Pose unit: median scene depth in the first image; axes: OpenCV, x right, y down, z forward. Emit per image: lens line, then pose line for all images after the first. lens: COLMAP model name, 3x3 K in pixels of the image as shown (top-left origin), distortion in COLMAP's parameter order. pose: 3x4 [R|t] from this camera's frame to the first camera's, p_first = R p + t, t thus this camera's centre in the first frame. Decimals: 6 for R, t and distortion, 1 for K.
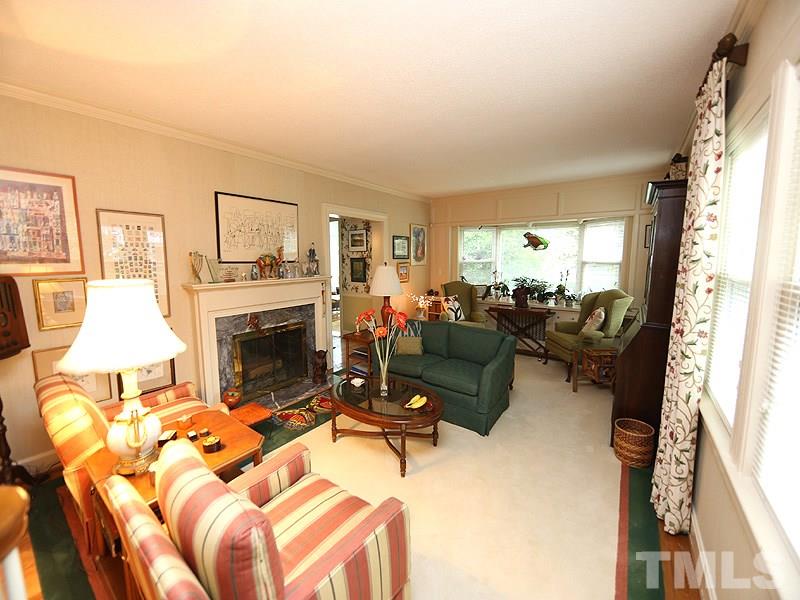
lens RADIAL K [[316.6, 0, 396.6], [0, 316.6, 296.2], [0, 0, 1]] dist [0.000607, 0.000237]
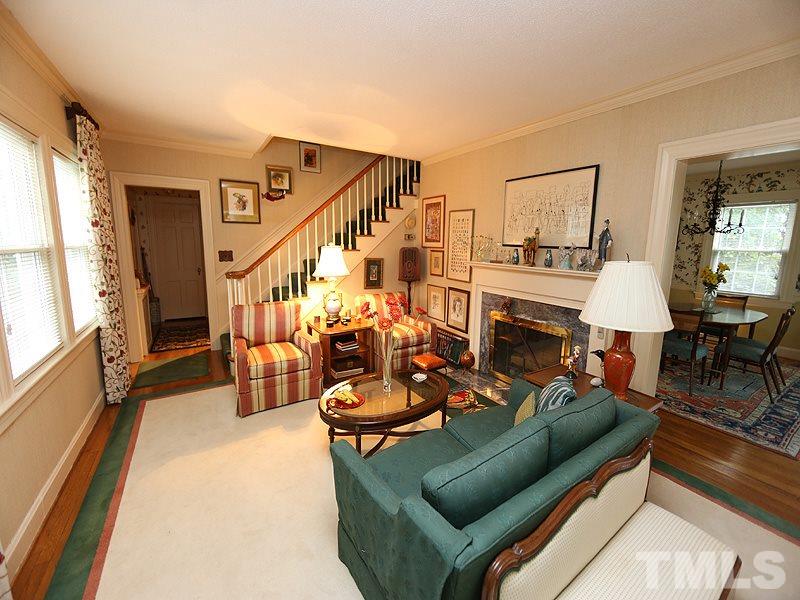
lens RADIAL K [[316.6, 0, 398.2], [0, 316.6, 298.7], [0, 0, 1]] dist [0.000607, 0.000237]
pose [[-0.354850, 0.171805, -0.919002, 0.631589], [-0.123268, 0.965791, 0.228149, -0.136727], [0.926761, 0.194243, -0.321533, 1.085796]]
